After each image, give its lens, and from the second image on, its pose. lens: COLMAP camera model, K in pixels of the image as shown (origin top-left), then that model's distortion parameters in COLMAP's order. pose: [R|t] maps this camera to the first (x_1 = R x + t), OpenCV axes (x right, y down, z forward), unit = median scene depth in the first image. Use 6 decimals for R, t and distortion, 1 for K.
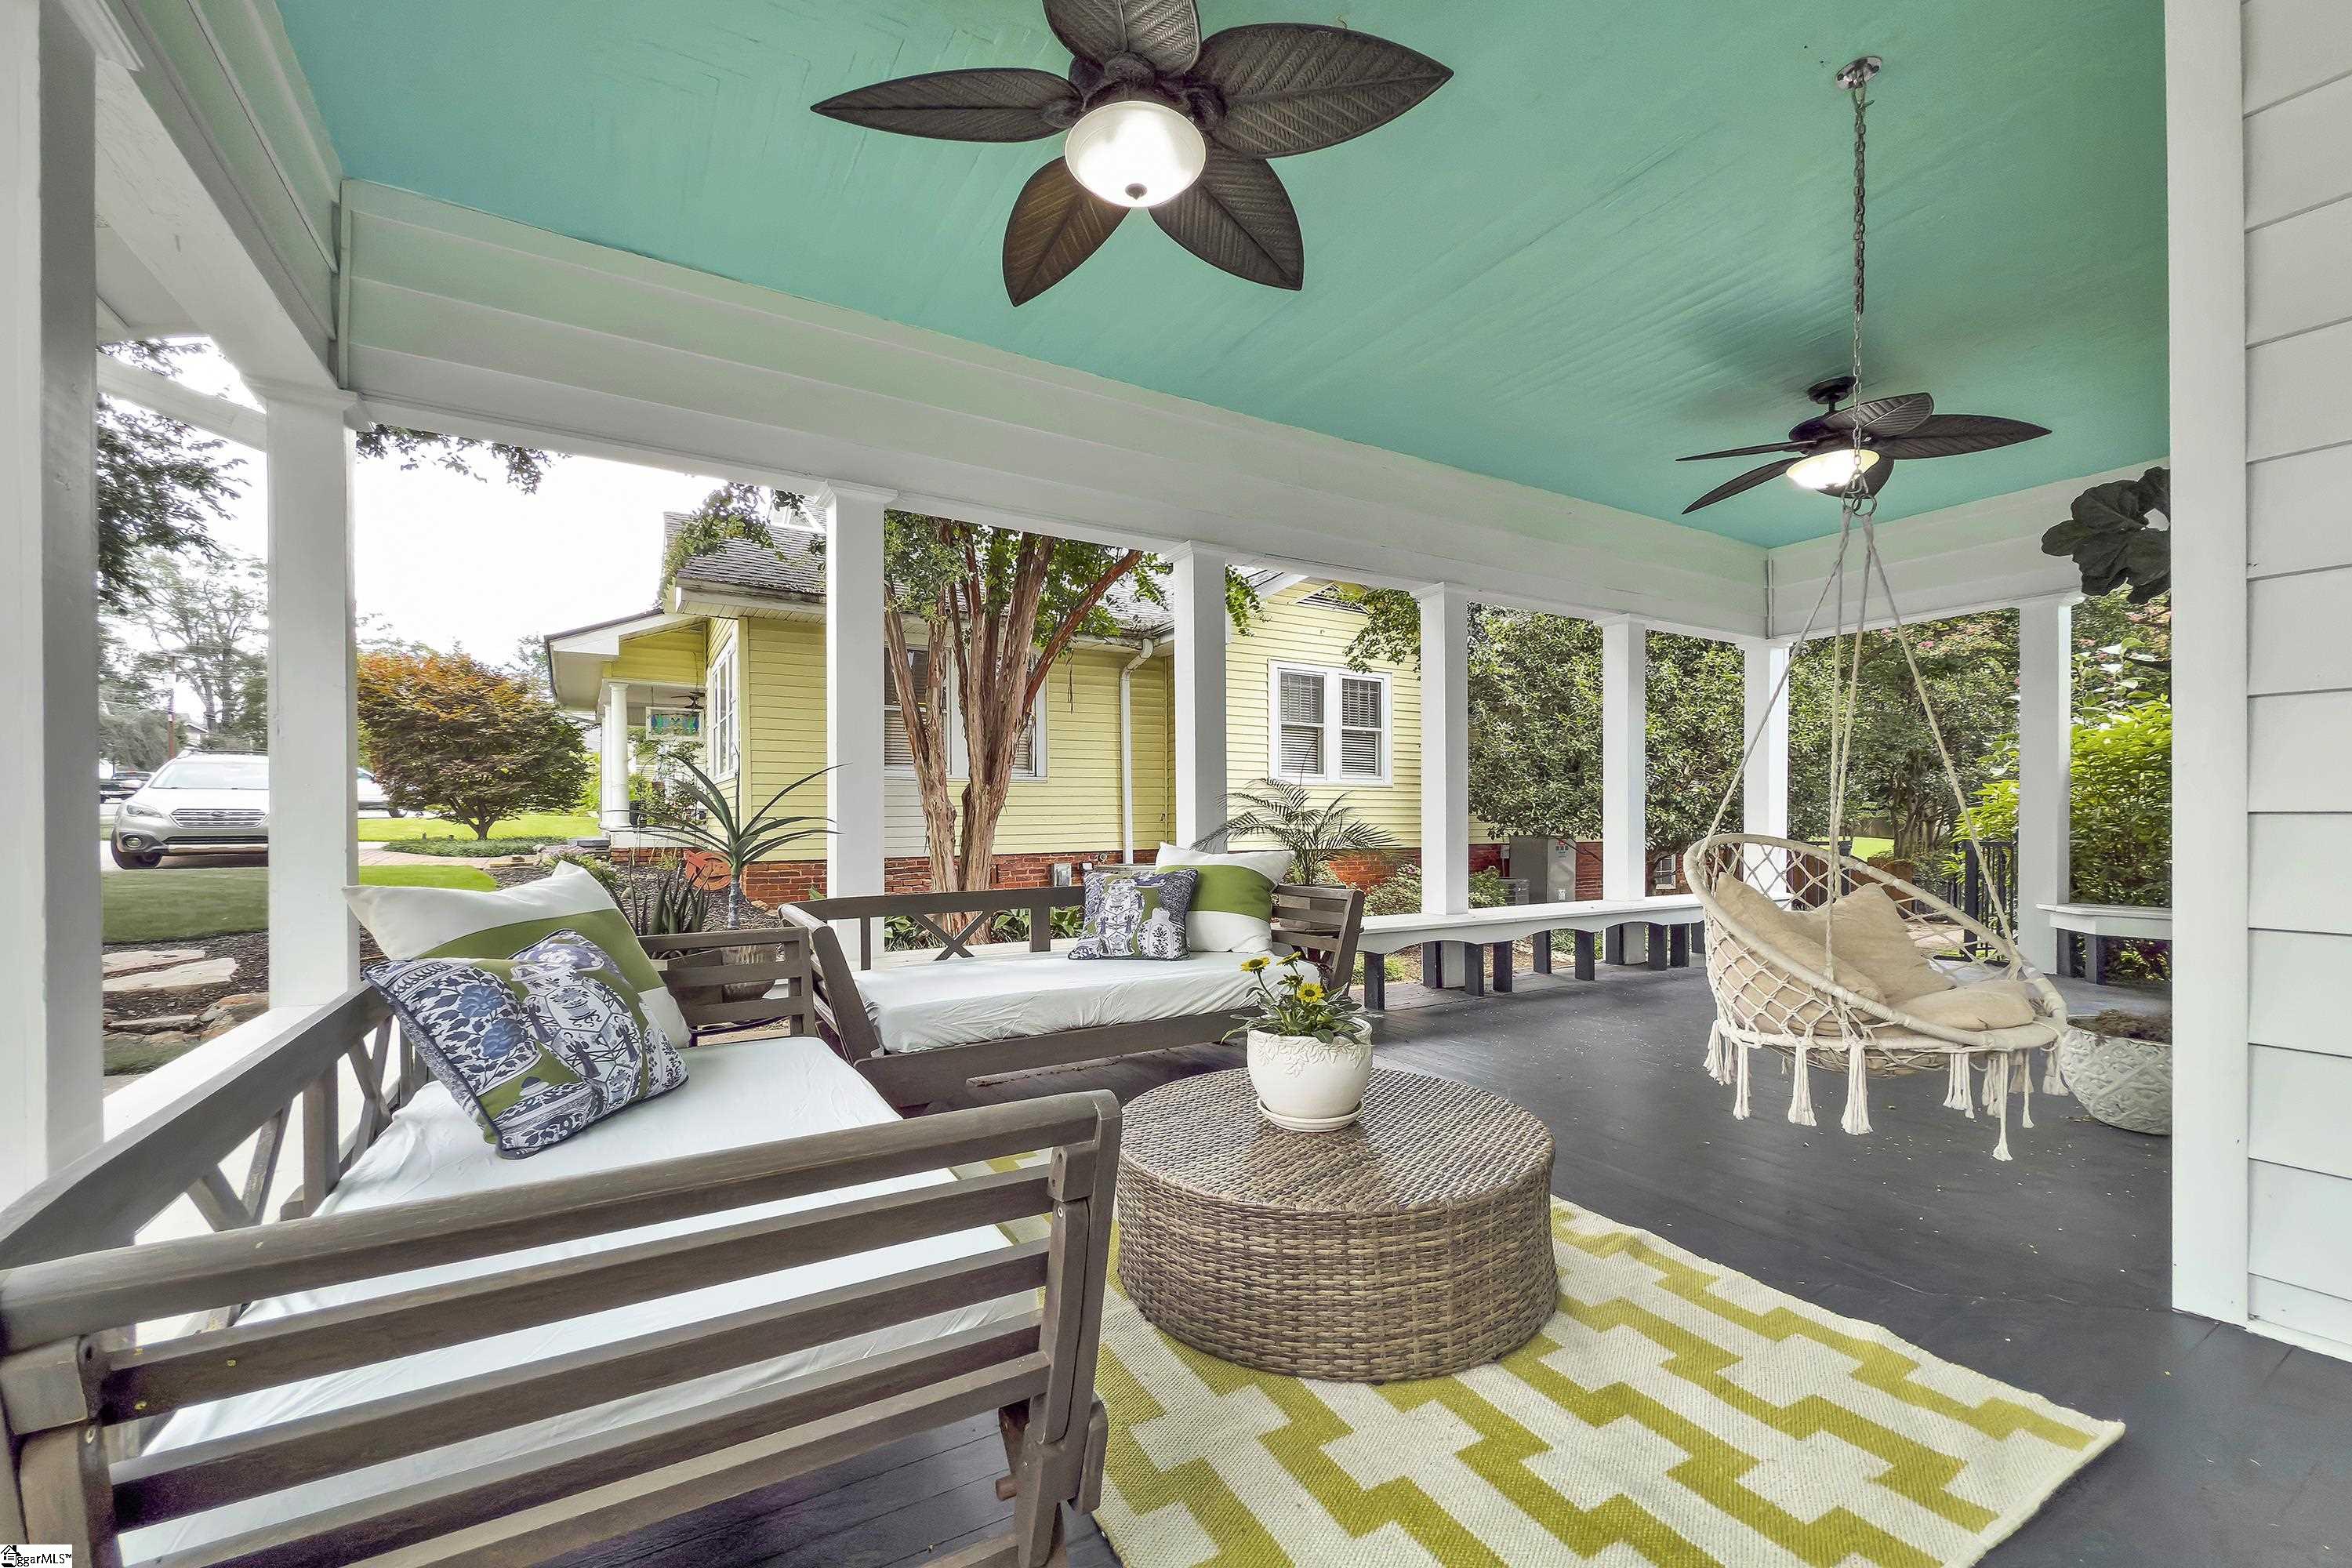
lens RADIAL K [[957.8, 0, 1187.2], [0, 957.8, 819.0], [0, 0, 1]] dist [0.000716, 0.000186]
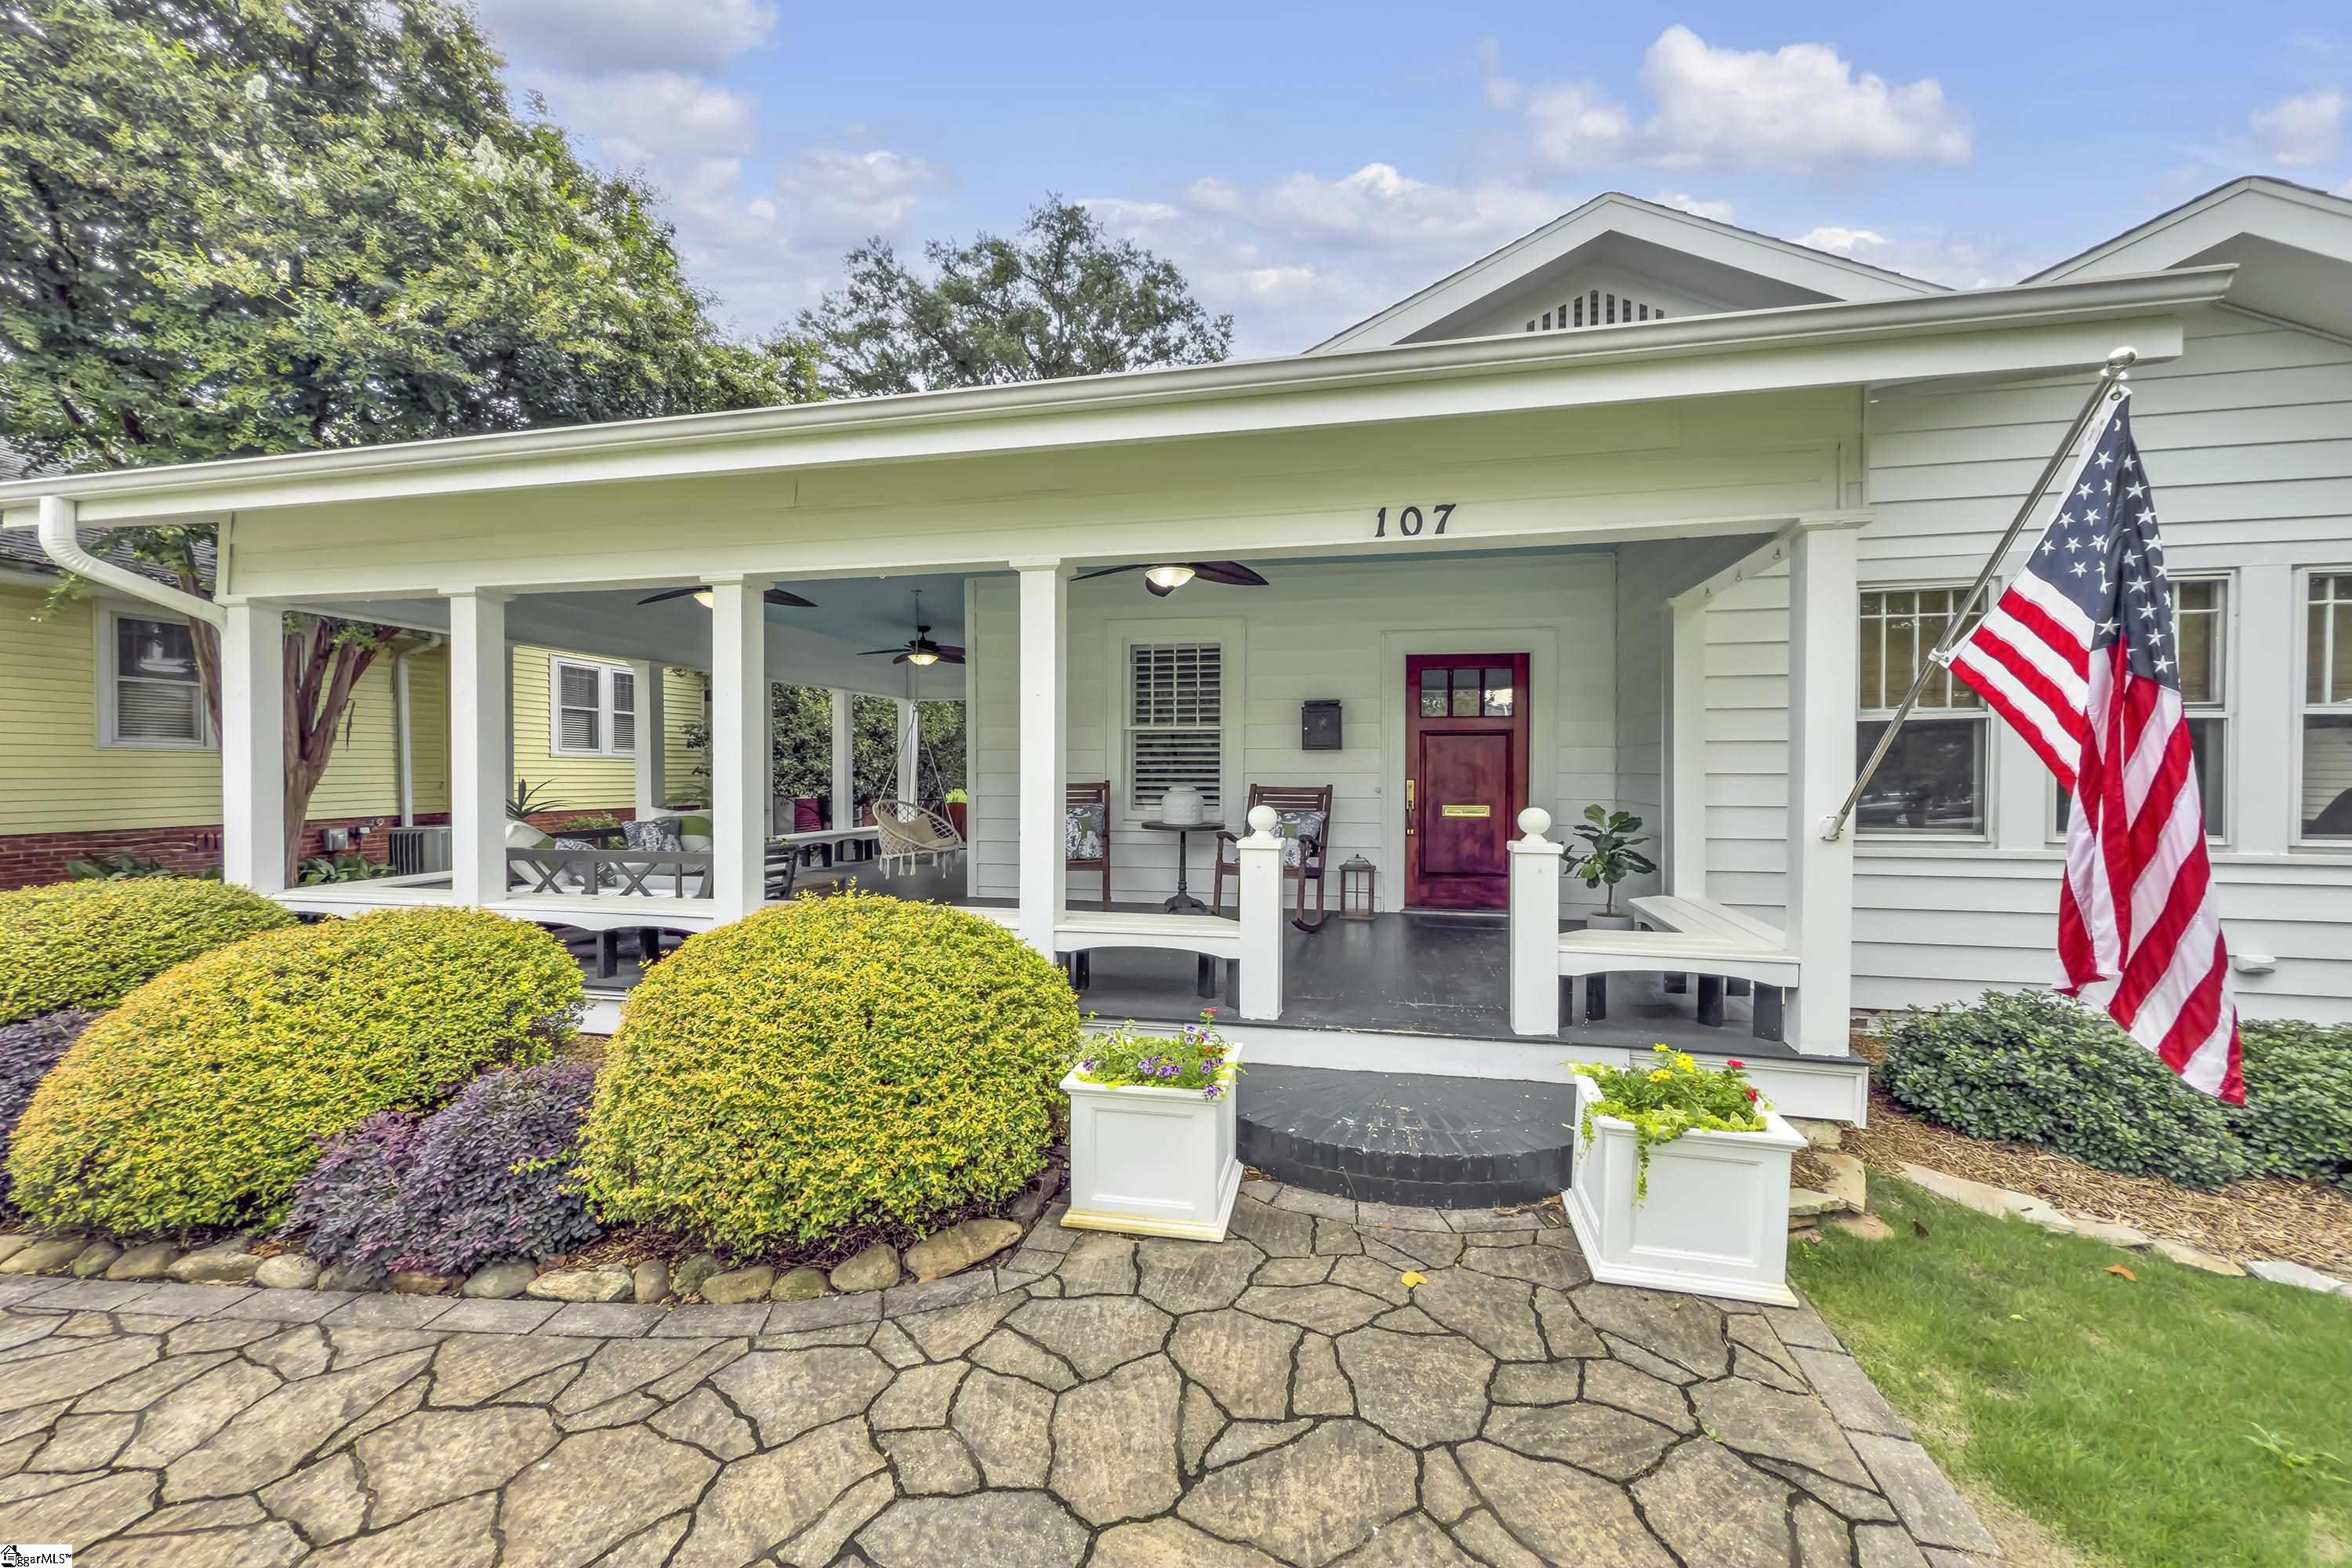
lens RADIAL K [[934.5, 0, 1180.2], [0, 934.5, 781.2], [0, 0, 1]] dist [0.000100, 0.000112]
pose [[0.693830, -0.006019, 0.720114, -0.249776], [0.000101, 0.999966, 0.008262, -0.017742], [-0.720139, -0.005660, 0.693807, -0.468488]]
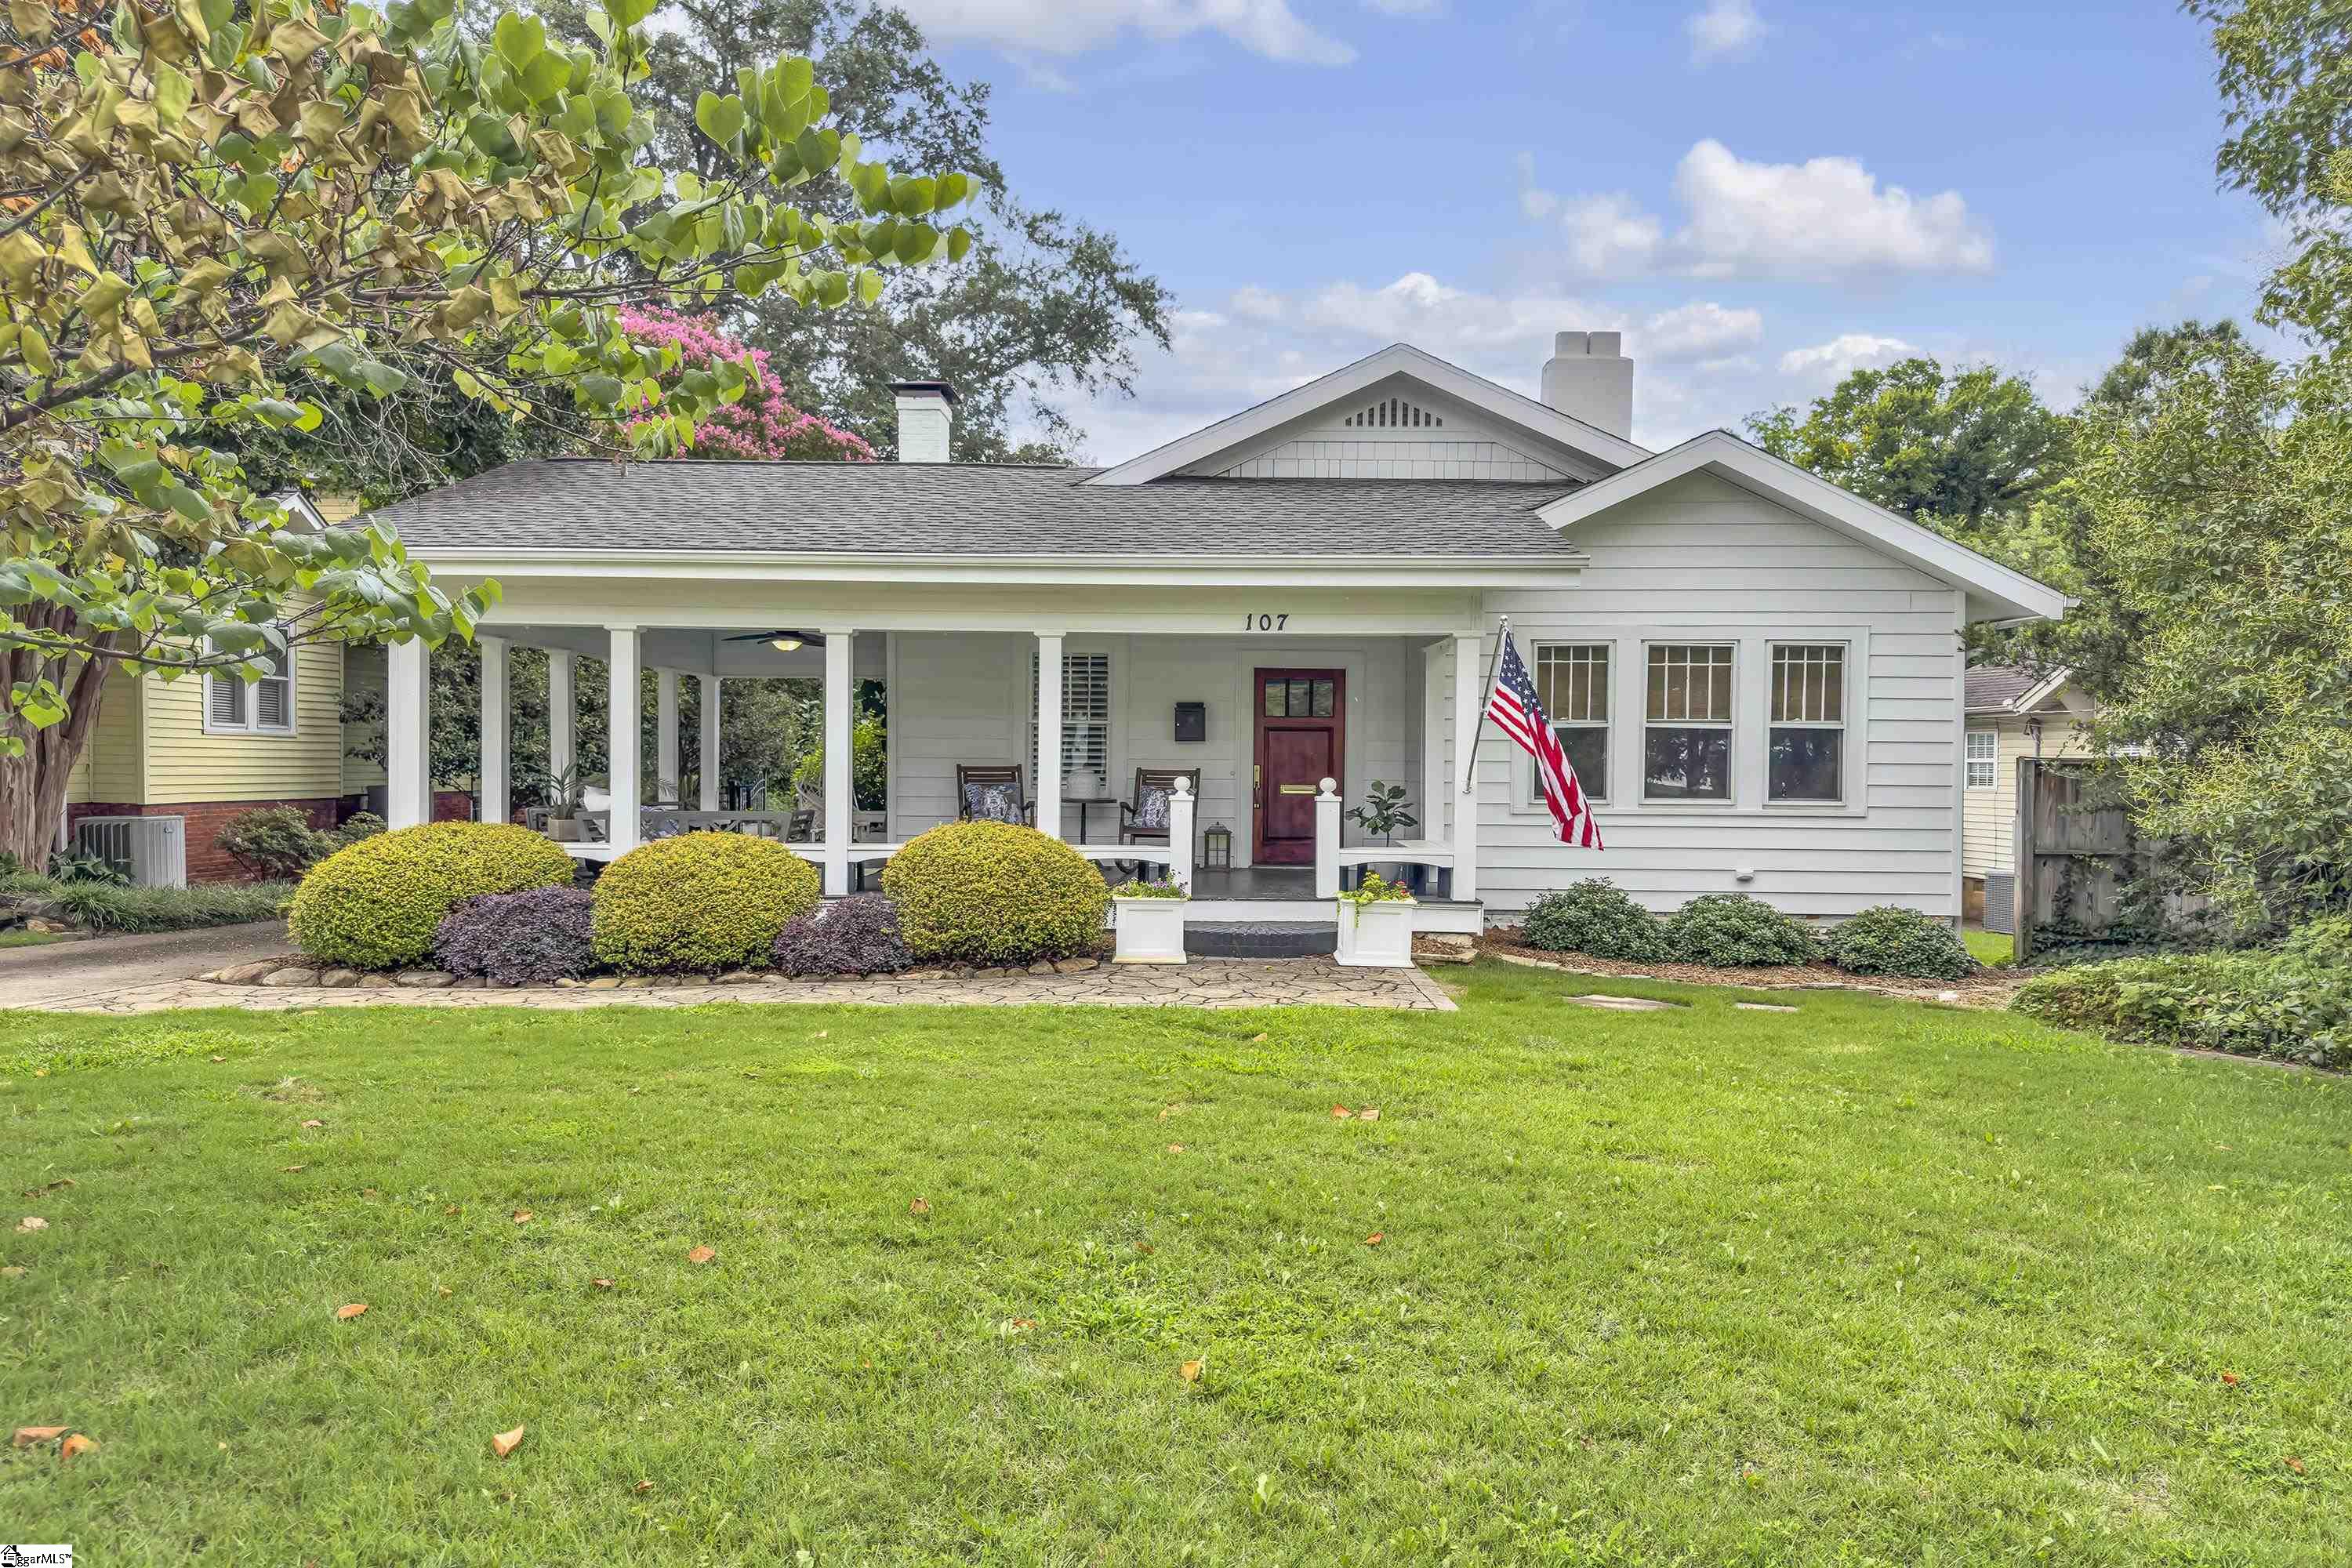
lens RADIAL K [[1626.9, 0, 1174.5], [0, 1626.9, 766.5], [0, 0, 1]] dist [0.270749, -0.000218]
pose [[0.530348, 0.002885, 0.847775, -0.961982], [-0.005817, 0.999983, 0.000236, -0.012004], [-0.847760, -0.005057, 0.530356, -0.852205]]
